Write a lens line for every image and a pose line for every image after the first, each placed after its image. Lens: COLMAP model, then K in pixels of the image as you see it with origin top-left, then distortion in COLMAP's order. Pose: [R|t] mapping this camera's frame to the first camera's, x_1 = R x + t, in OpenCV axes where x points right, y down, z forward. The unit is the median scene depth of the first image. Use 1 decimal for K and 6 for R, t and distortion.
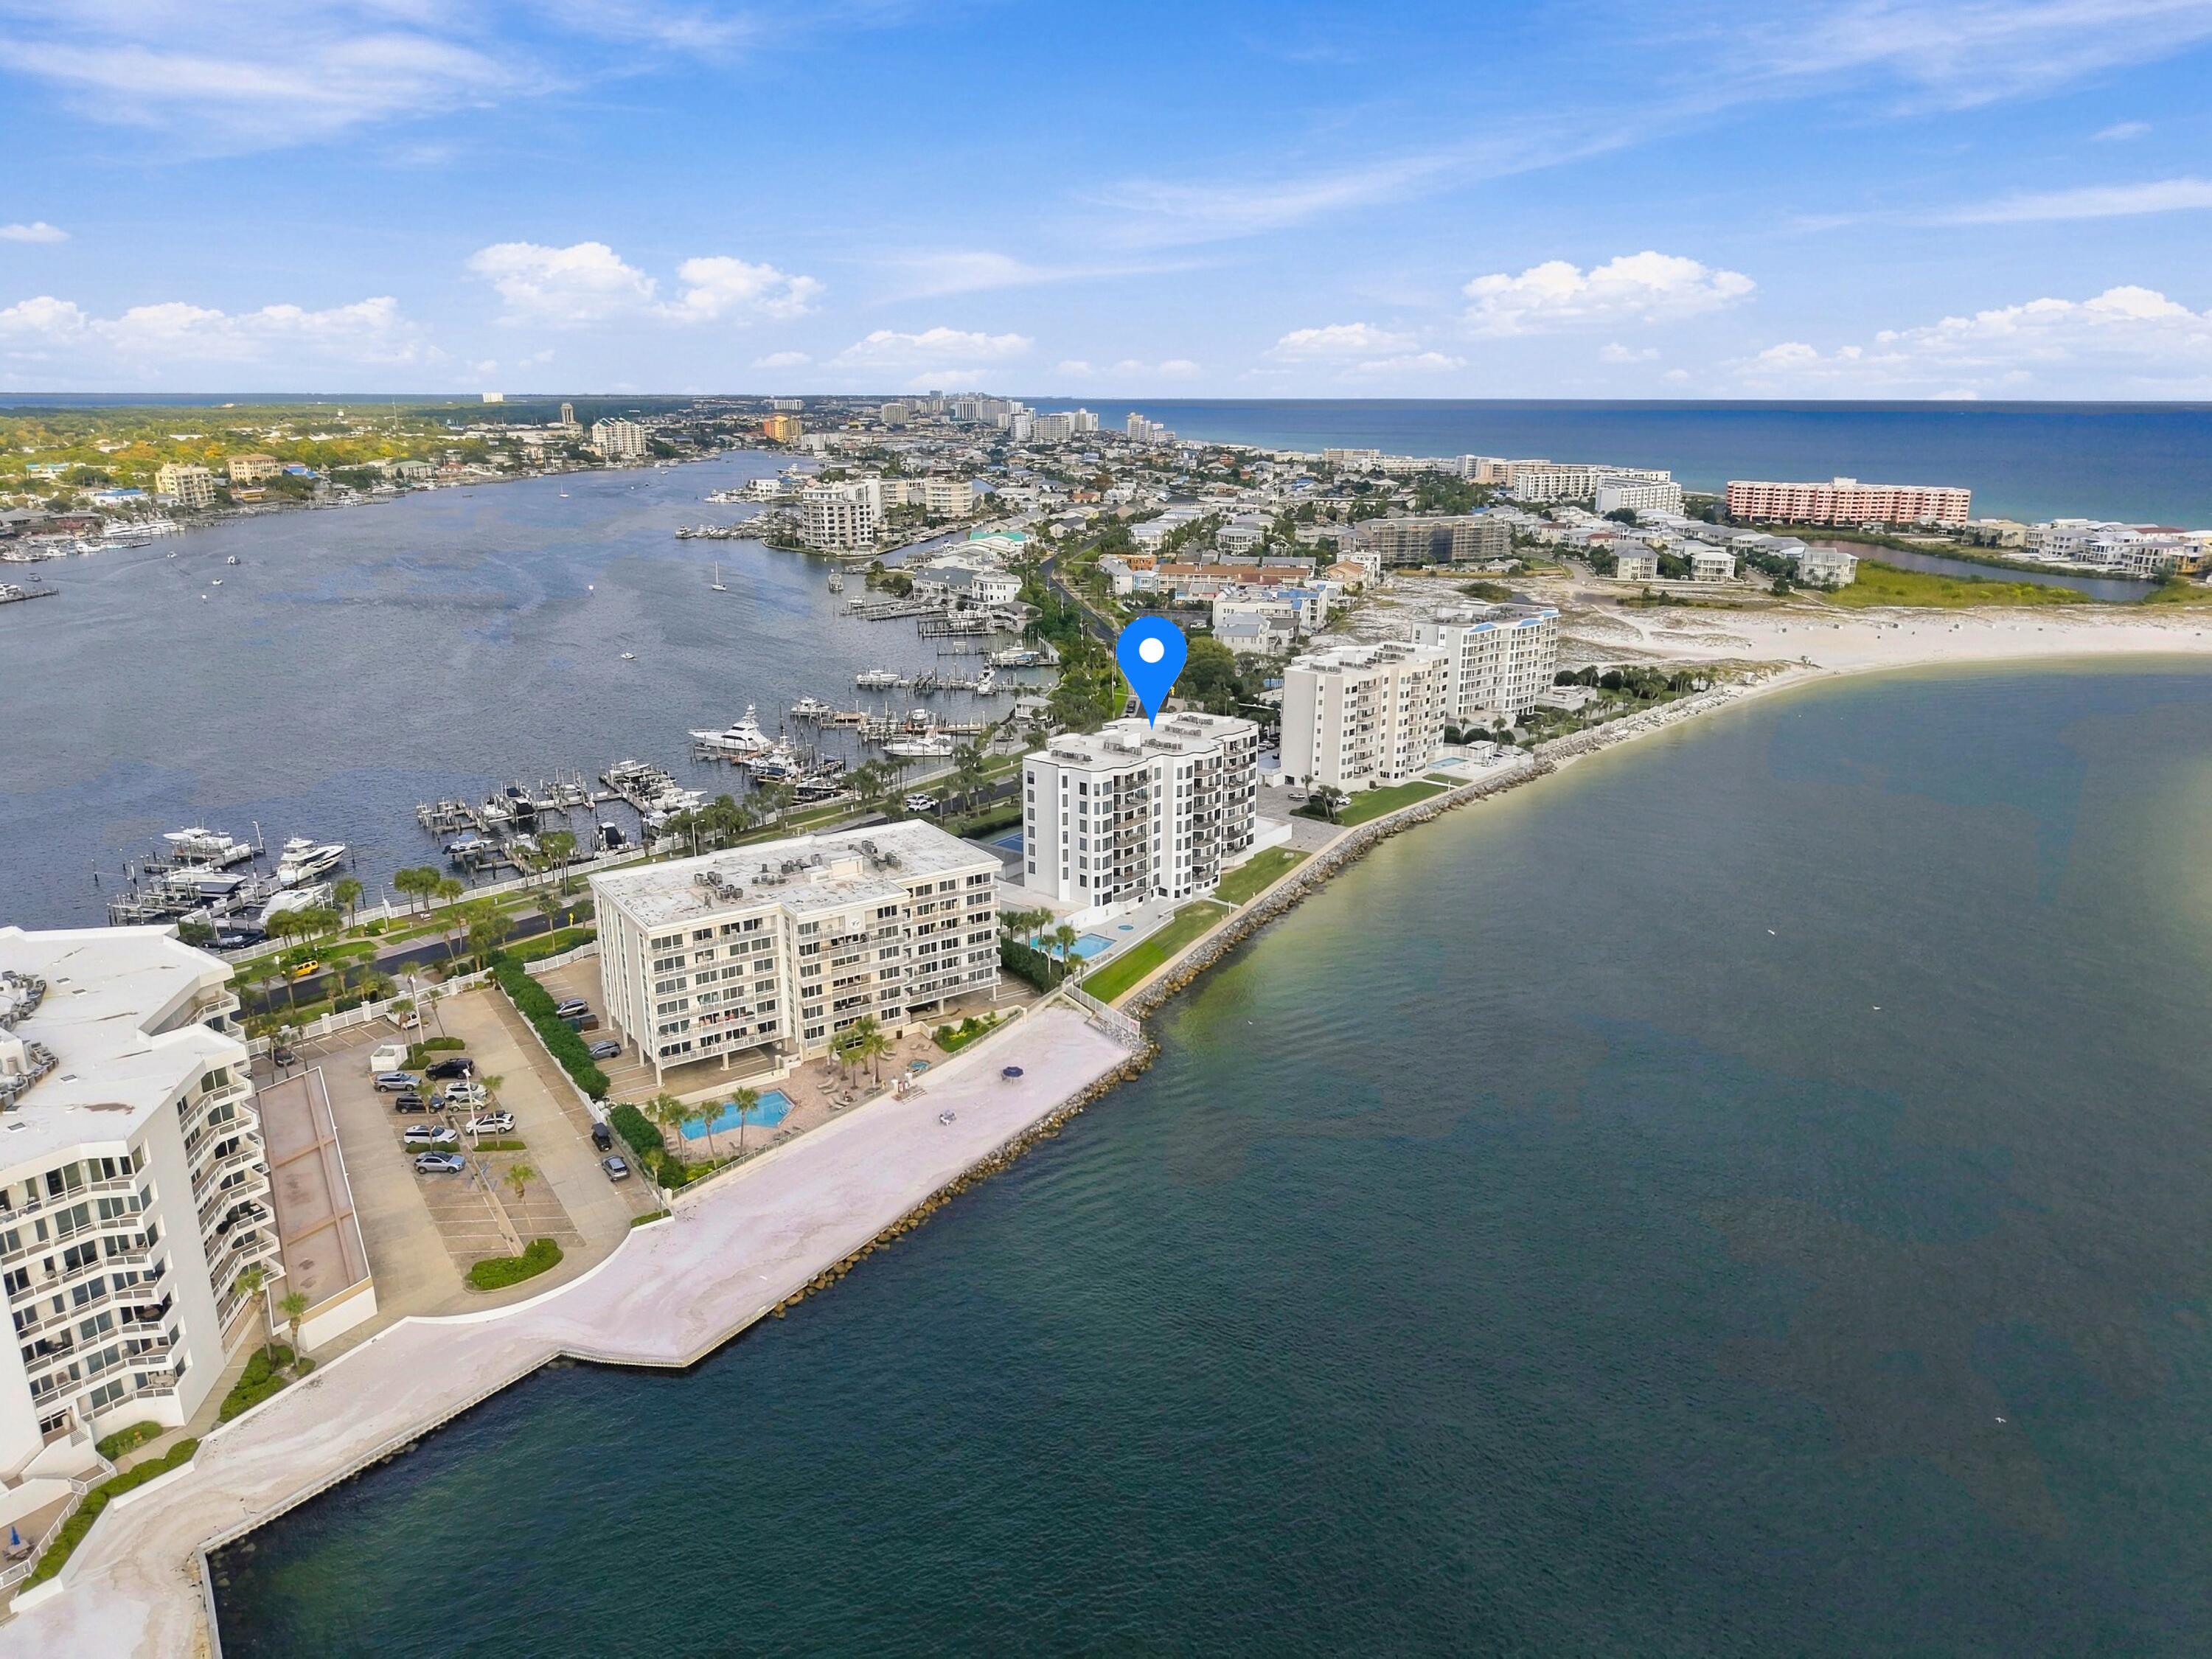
lens RADIAL K [[1481.3, 0, 1107.0], [0, 1481.3, 837.2], [0, 0, 1]] dist [0.038573, -0.035170]
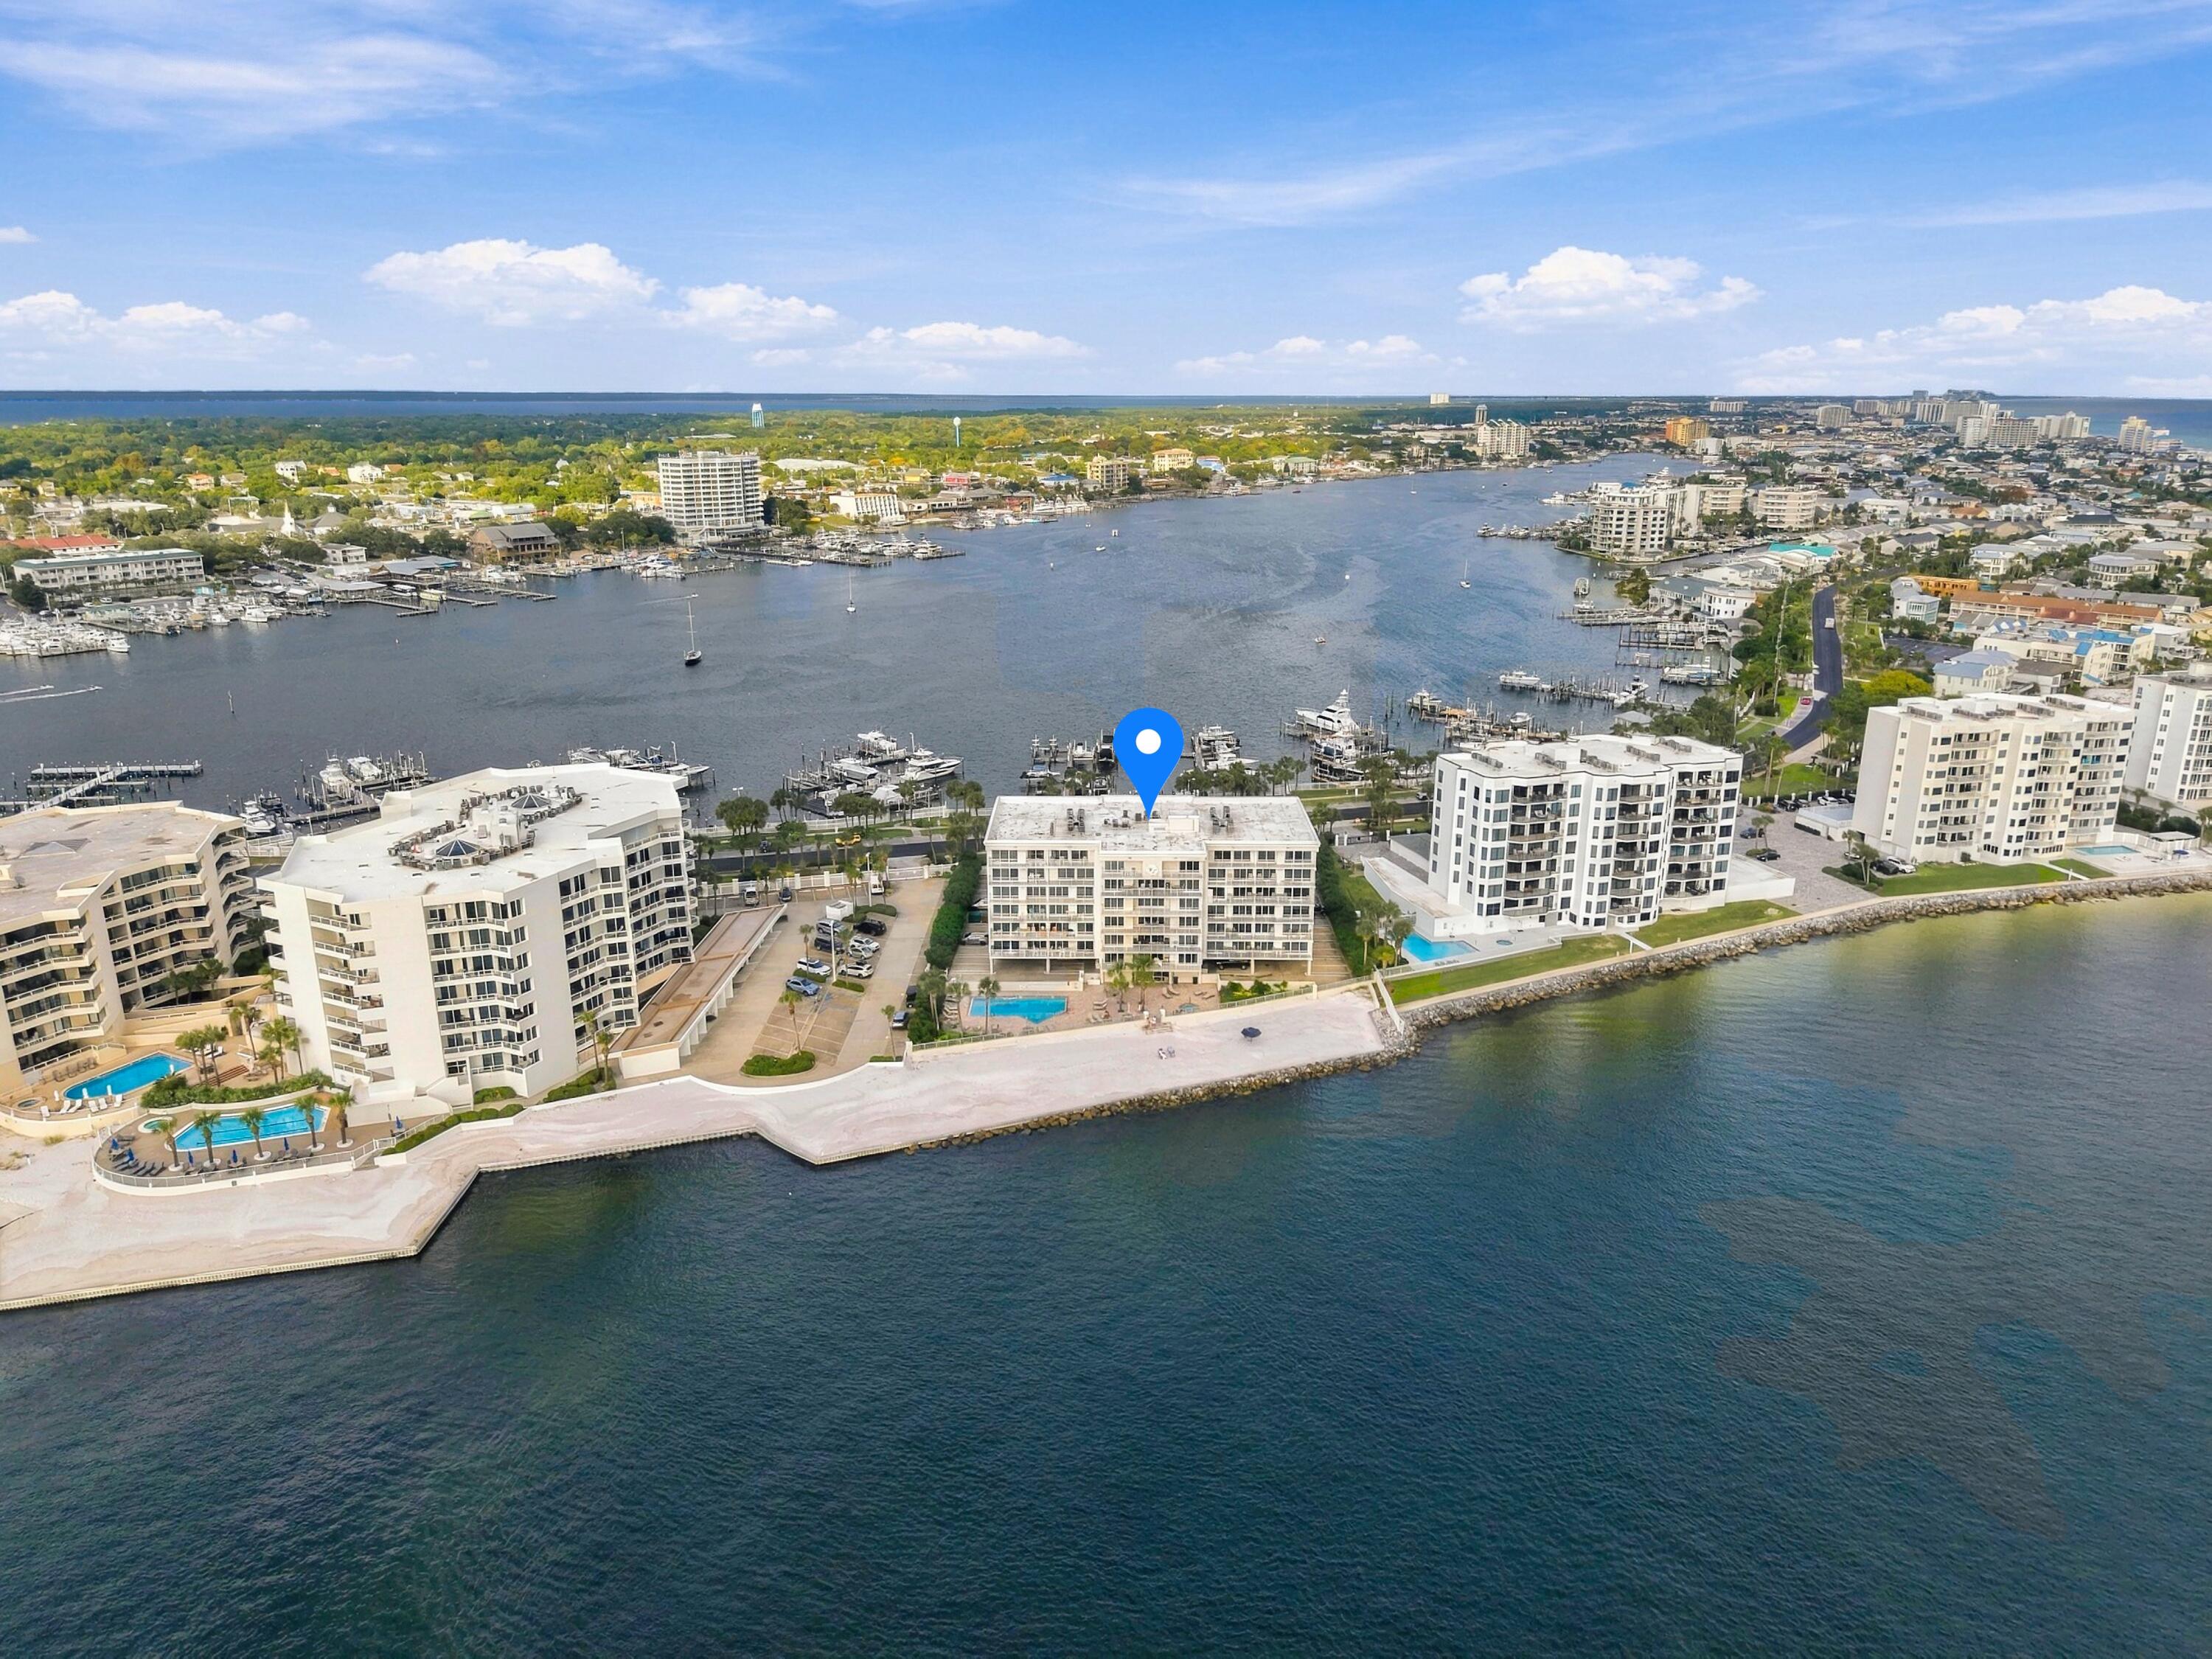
lens RADIAL K [[1481.3, 0, 1087.7], [0, 1481.3, 817.1], [0, 0, 1]] dist [0.038573, -0.035170]
pose [[0.826665, 0.155219, -0.540863, 0.297637], [-0.162448, 0.986106, 0.034708, -0.008825], [0.538736, 0.059171, 0.840394, 0.025403]]
